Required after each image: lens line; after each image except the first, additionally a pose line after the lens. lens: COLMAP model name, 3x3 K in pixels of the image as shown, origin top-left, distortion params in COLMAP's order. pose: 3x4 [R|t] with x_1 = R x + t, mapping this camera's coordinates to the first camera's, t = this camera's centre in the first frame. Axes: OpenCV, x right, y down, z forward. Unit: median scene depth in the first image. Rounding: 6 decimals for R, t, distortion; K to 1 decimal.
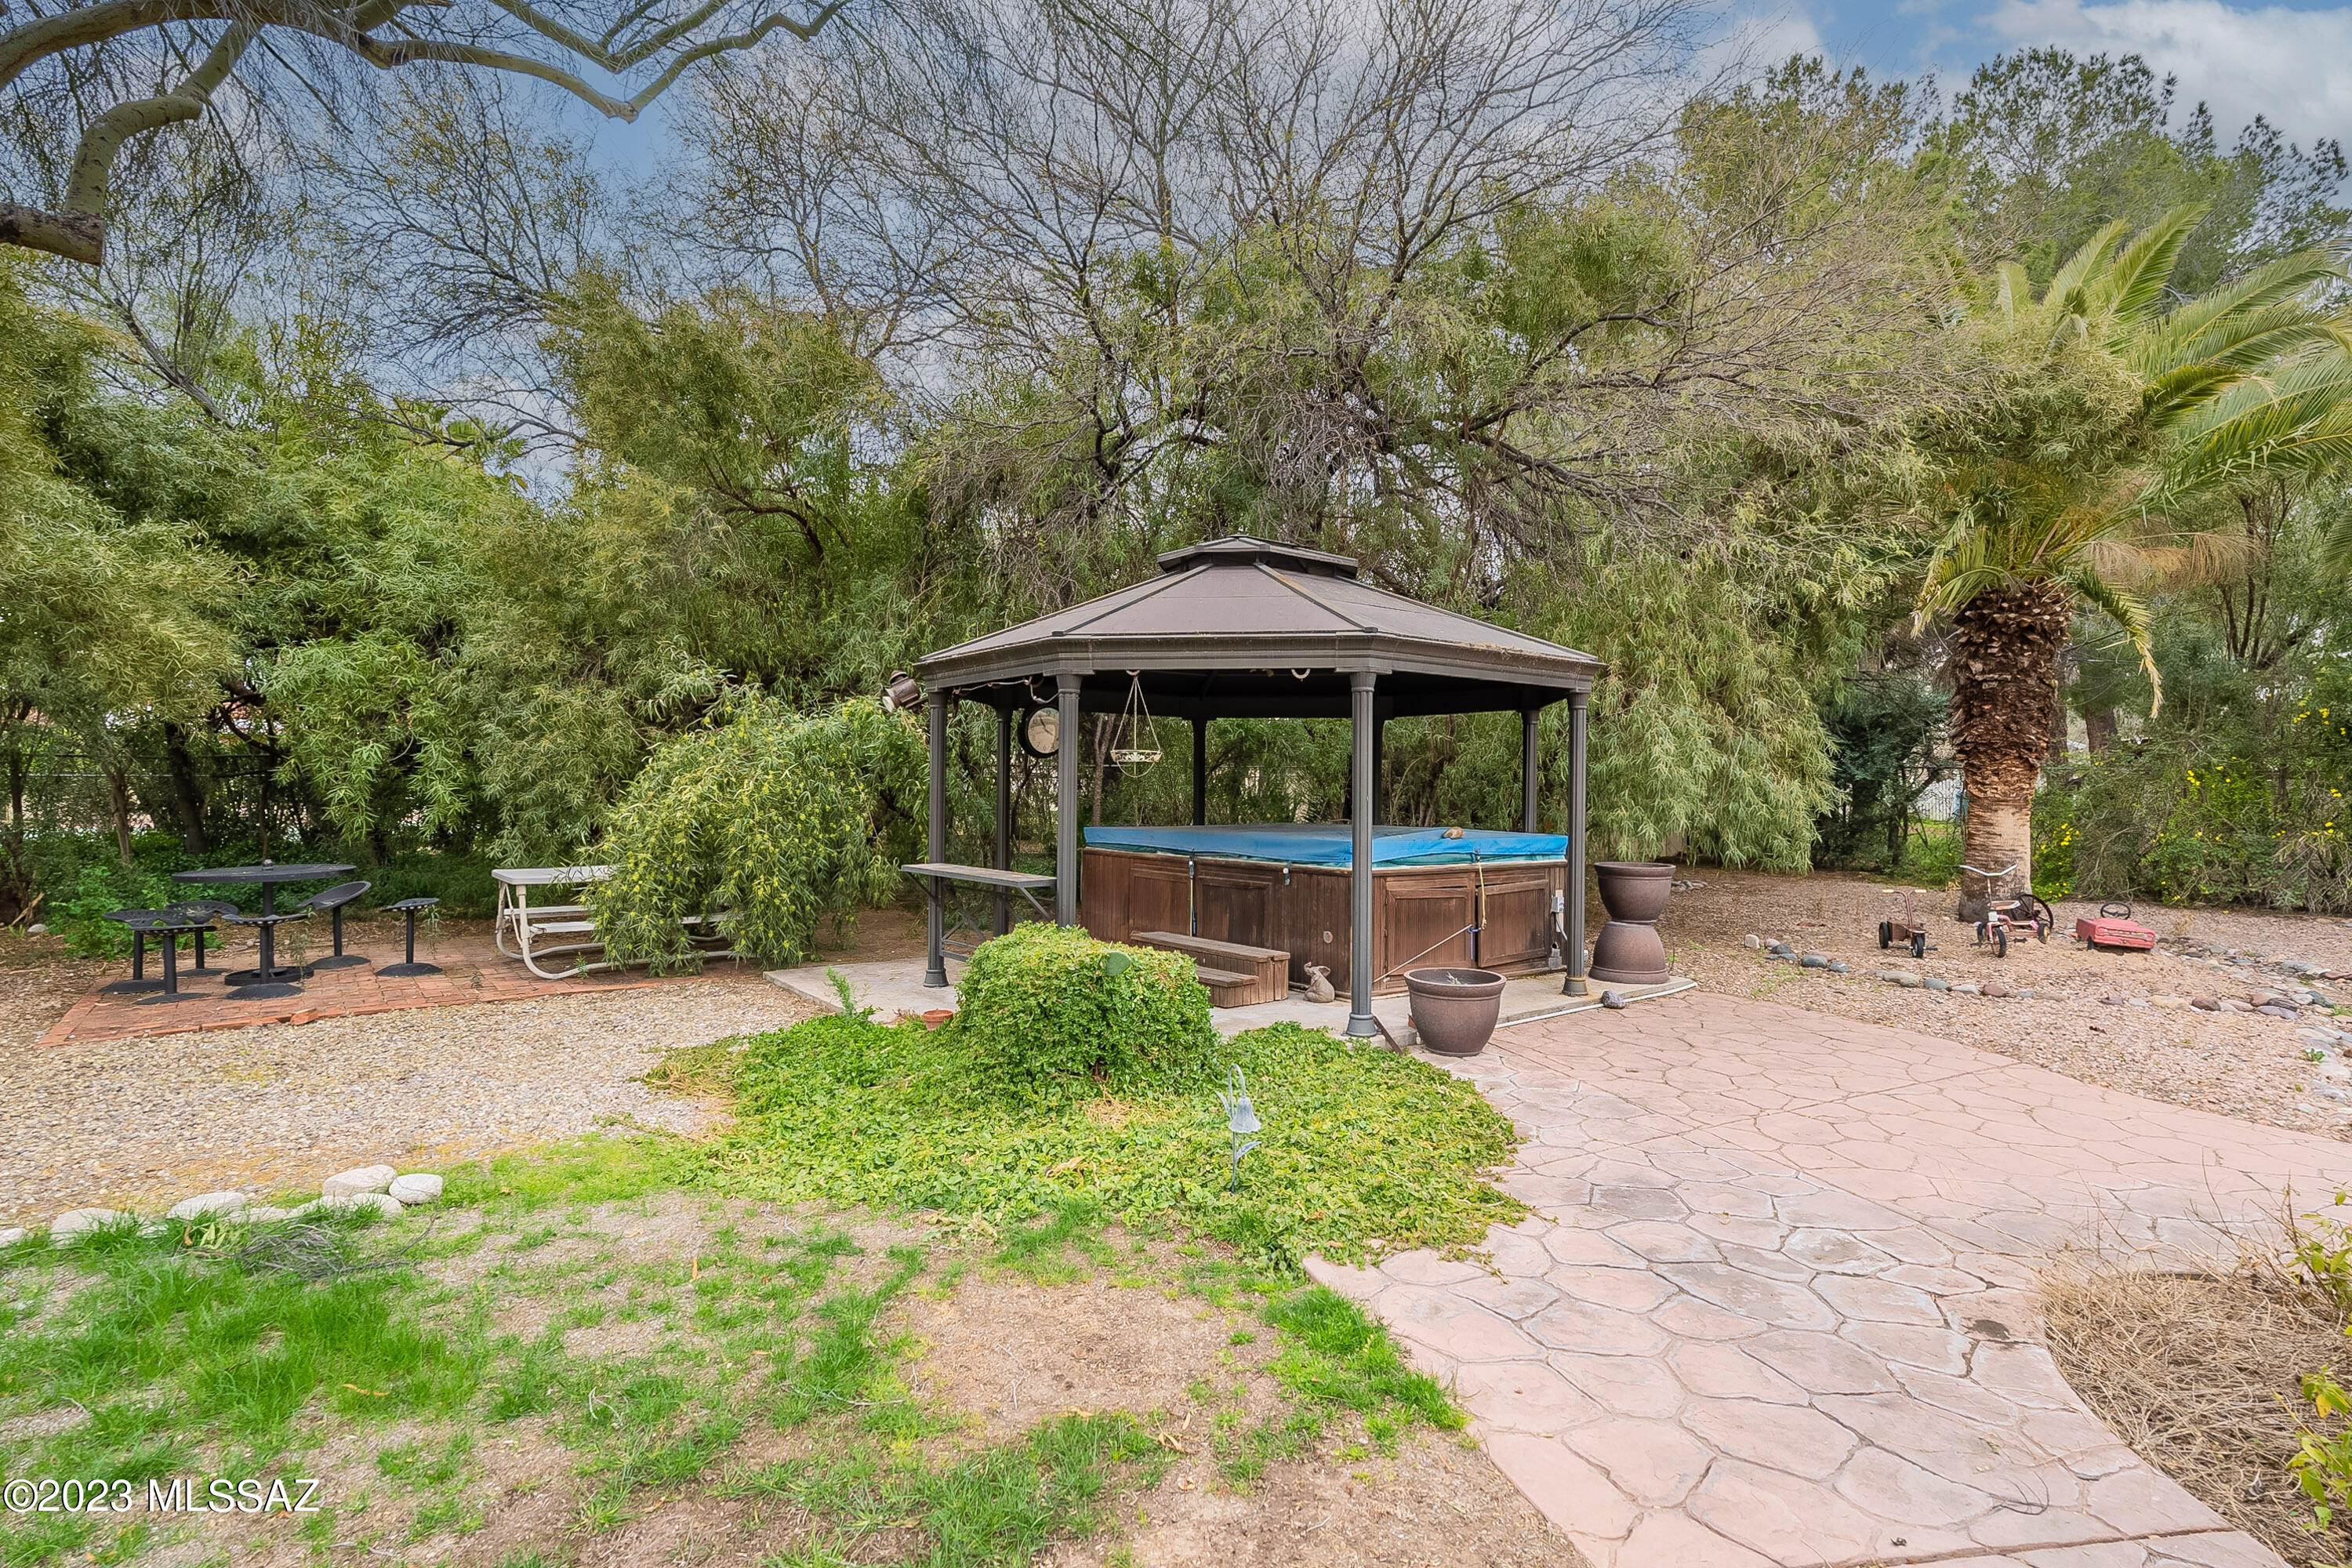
lens RADIAL K [[1161.7, 0, 1174.9], [0, 1161.7, 800.8], [0, 0, 1]] dist [-0.000291, 0.001323]
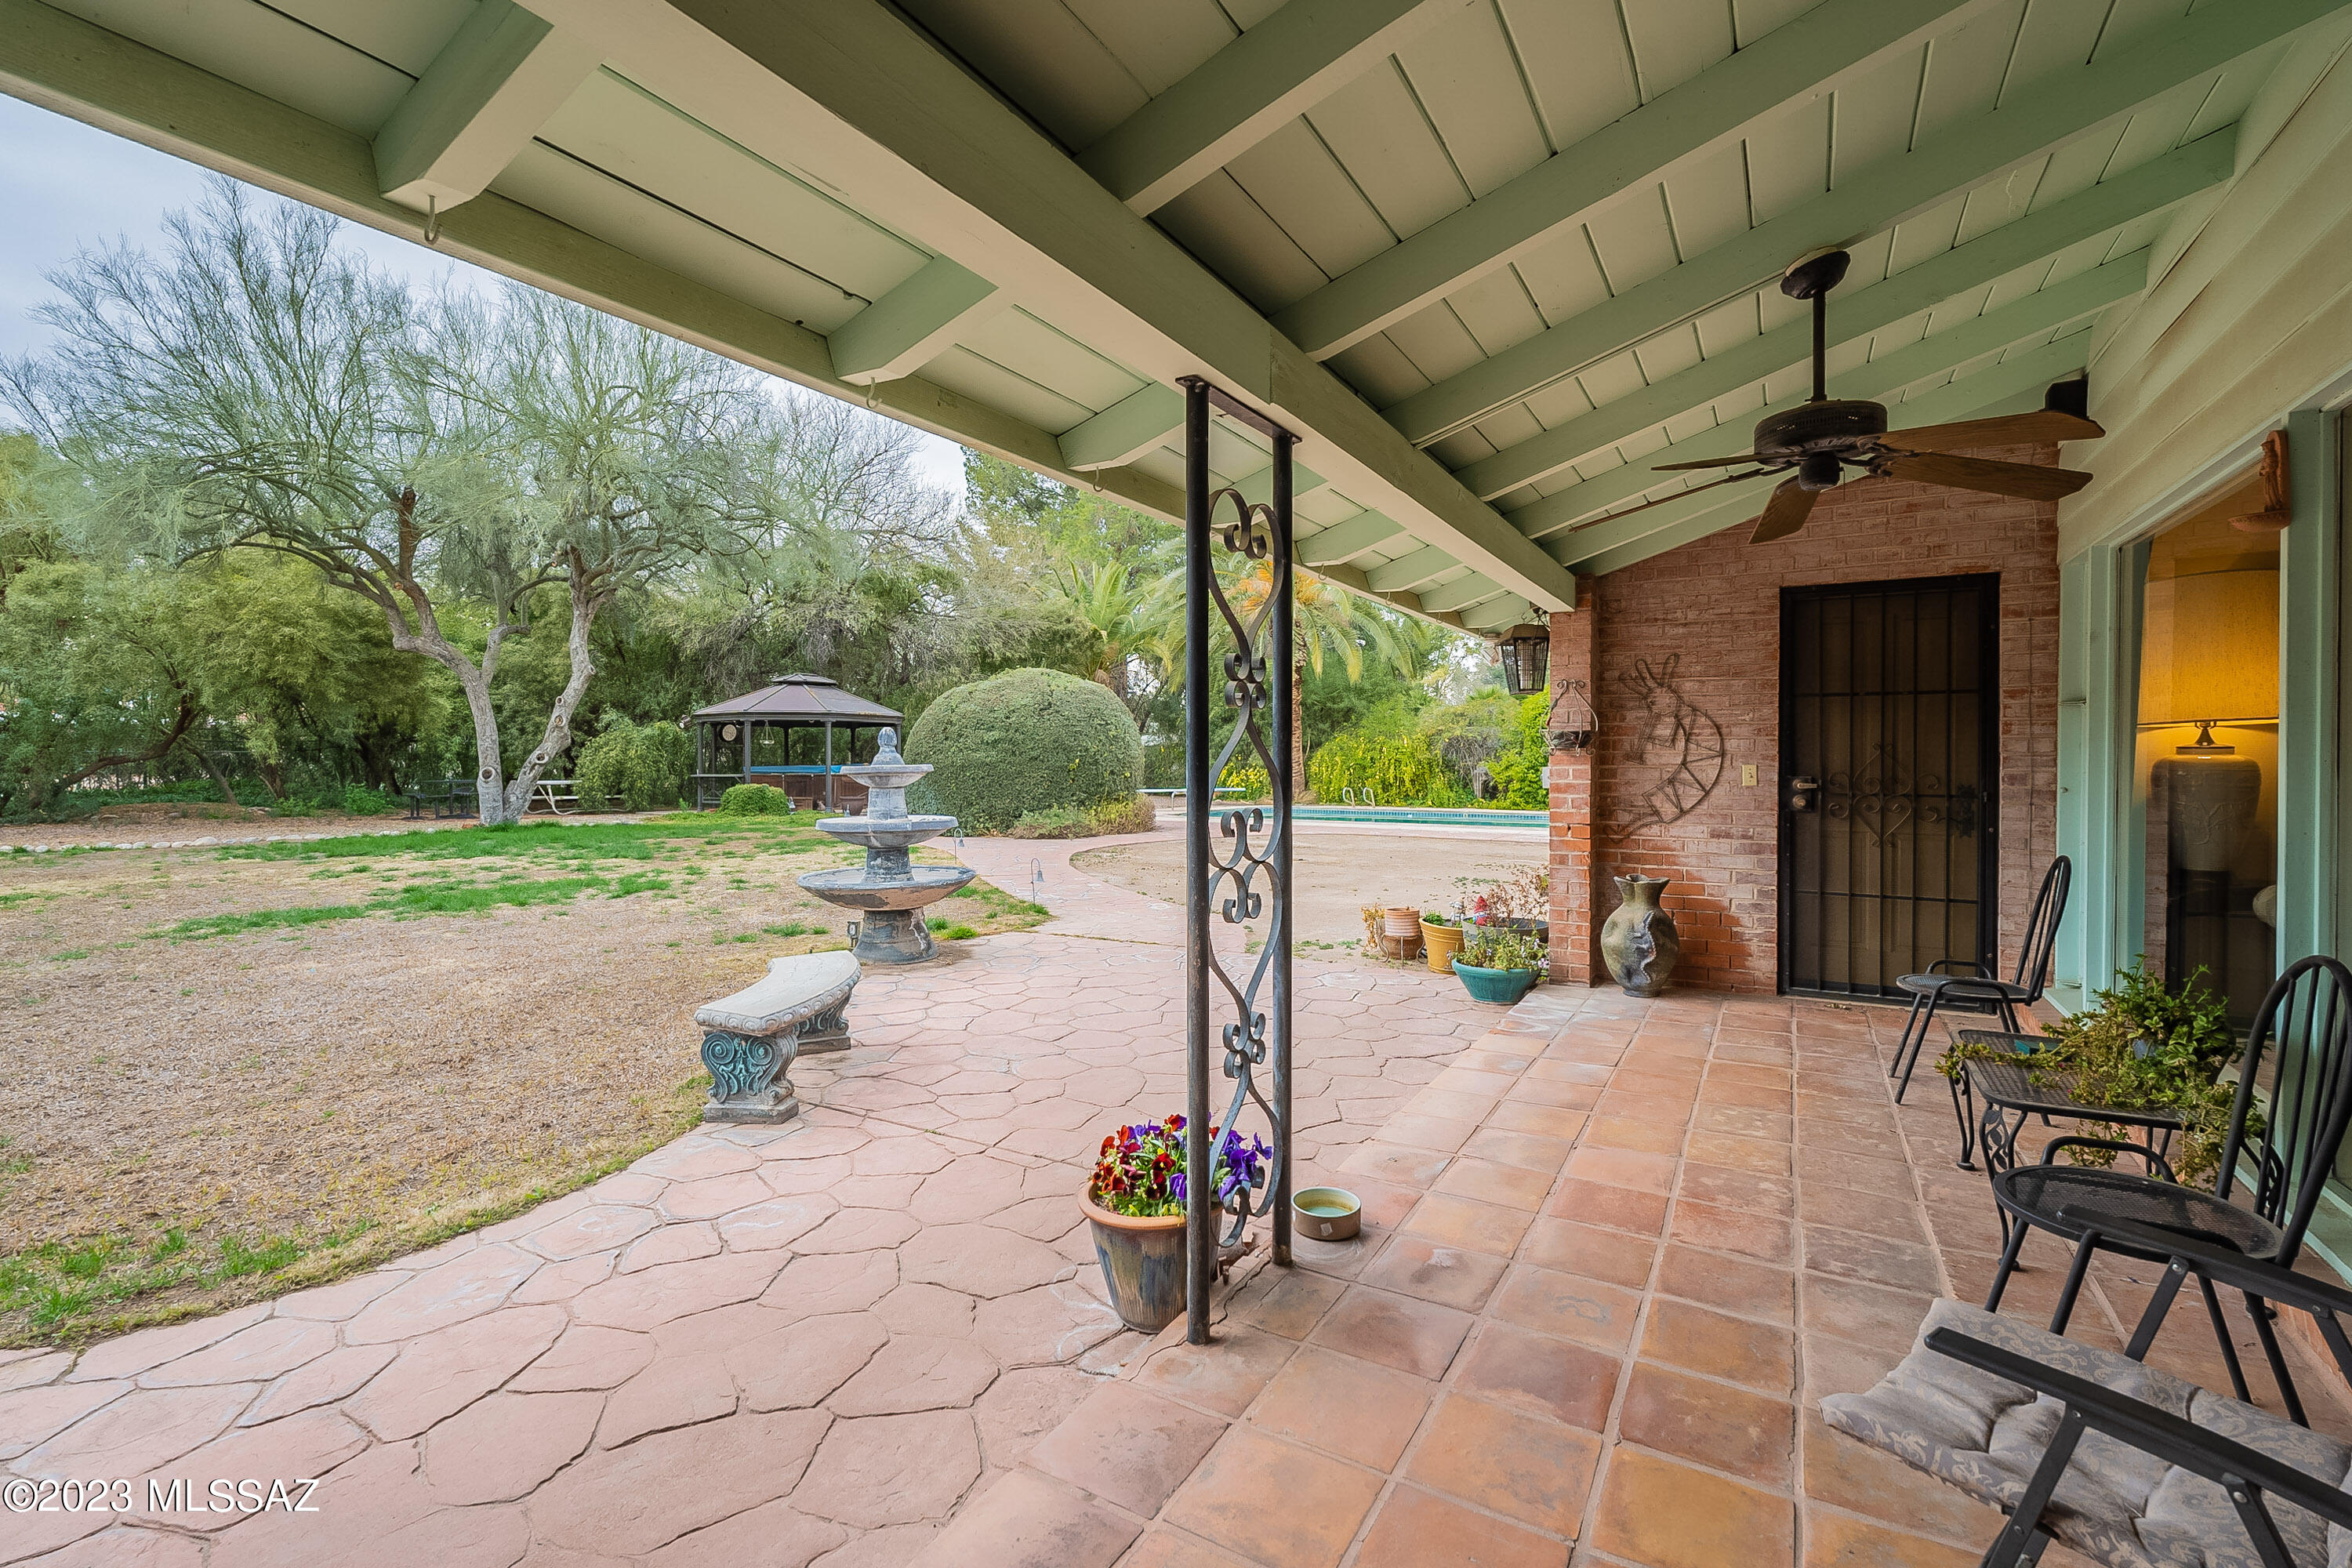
lens RADIAL K [[1055.9, 0, 1176.0], [0, 1055.9, 784.0], [0, 0, 1]] dist [-0.003364, -0.000185]
pose [[0.935619, -0.014921, 0.352696, -0.001619], [0.013179, 0.999886, 0.007340, 0.074285], [-0.352765, -0.002219, 0.935709, -2.203244]]
